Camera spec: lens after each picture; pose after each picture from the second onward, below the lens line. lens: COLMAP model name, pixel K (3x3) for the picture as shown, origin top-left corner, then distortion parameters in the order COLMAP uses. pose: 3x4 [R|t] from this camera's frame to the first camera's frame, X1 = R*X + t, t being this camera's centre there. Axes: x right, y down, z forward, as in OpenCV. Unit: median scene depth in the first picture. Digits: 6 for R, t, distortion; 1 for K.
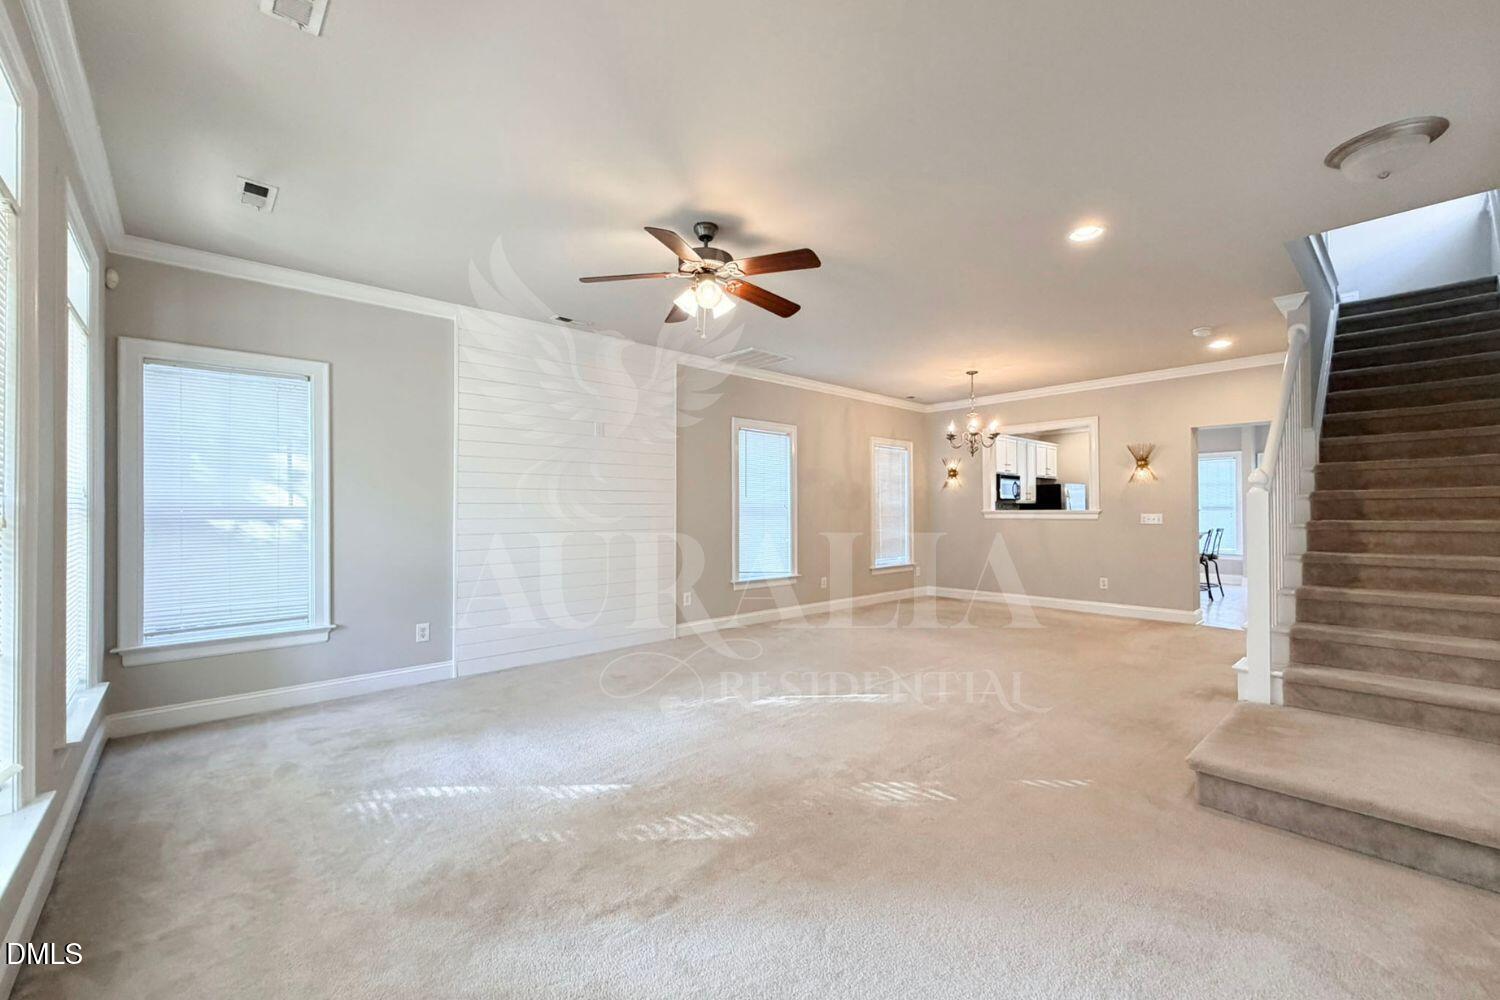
lens RADIAL K [[608.6, 0, 748.1], [0, 608.6, 494.3], [0, 0, 1]] dist [-0.001020, -0.000214]
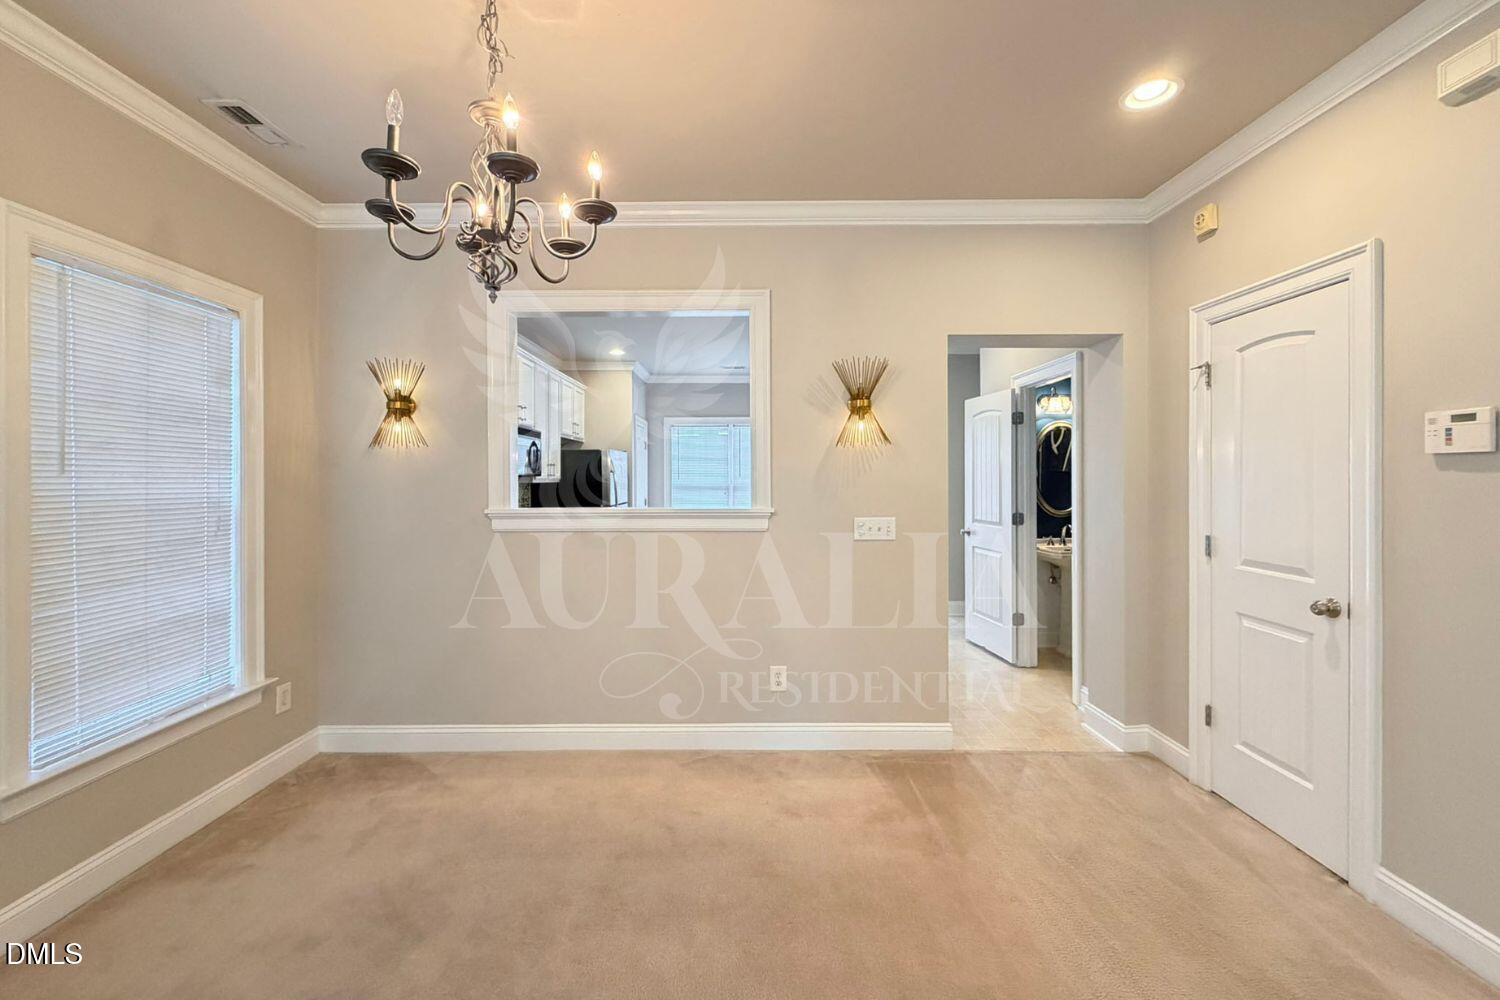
lens RADIAL K [[616.6, 0, 746.4], [0, 616.6, 478.6], [0, 0, 1]] dist [-0.000260, -0.000065]
pose [[0.673508, 0.001850, 0.739178, 0.206140], [-0.019474, 0.999694, 0.015242, -0.001316], [-0.738923, -0.024660, 0.673338, 0.606556]]
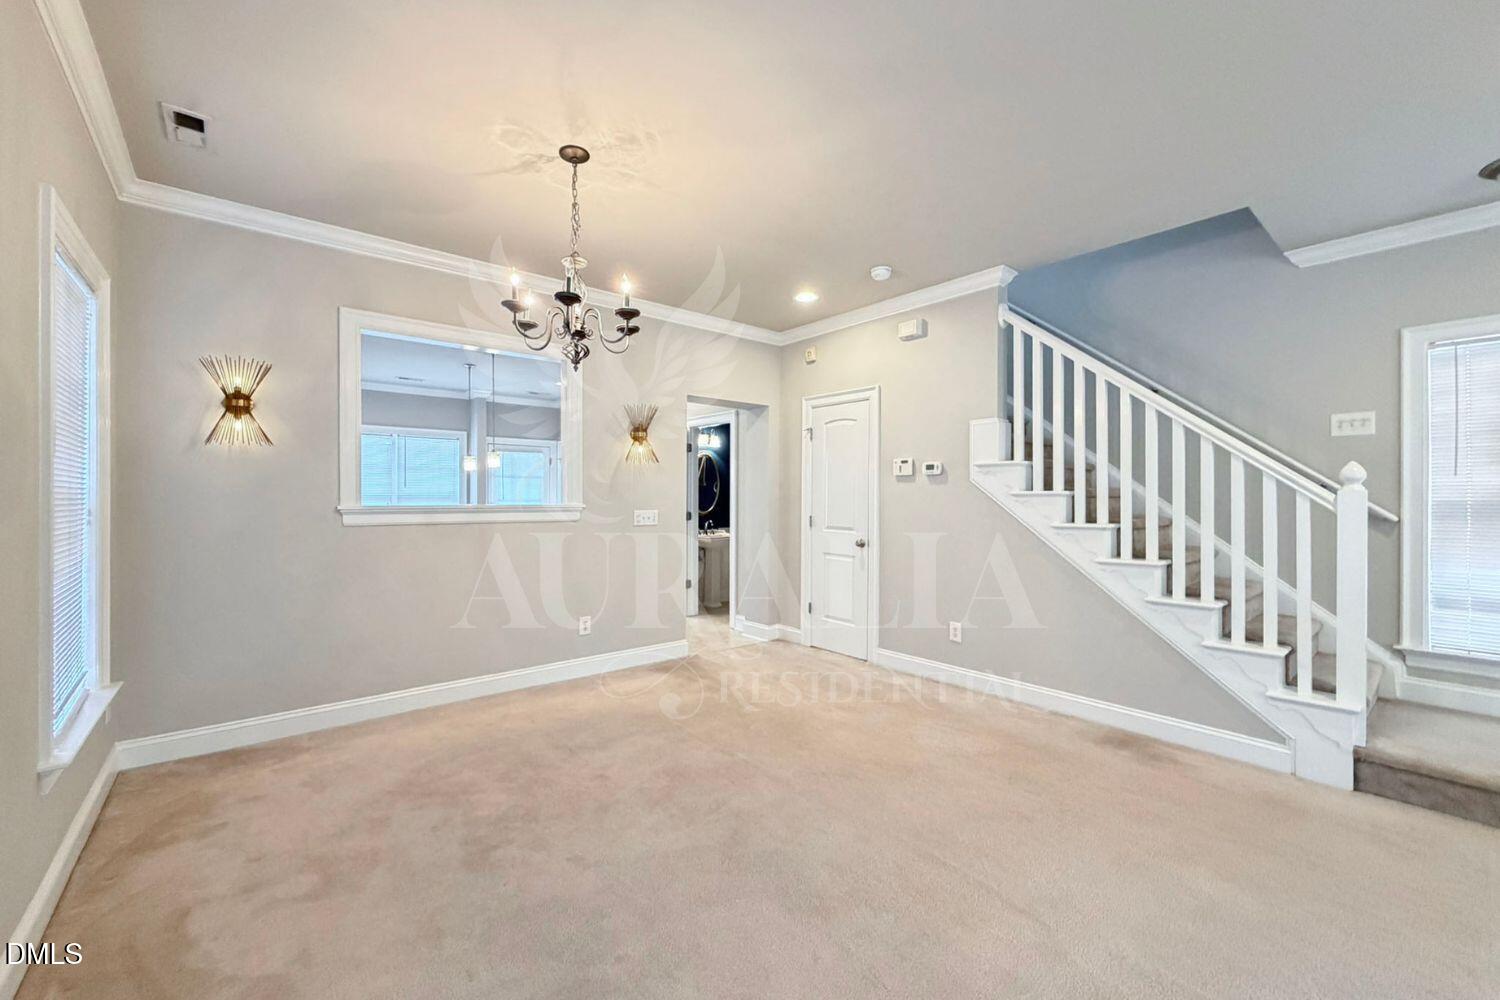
lens RADIAL K [[602.1, 0, 761.5], [0, 602.1, 500.4], [0, 0, 1]] dist [0.000659, -0.000011]
pose [[0.023840, -0.001026, 0.999715, -0.010570], [-0.028847, 0.999582, 0.001714, 0.013237], [-0.999300, -0.028879, 0.023800, 0.680838]]
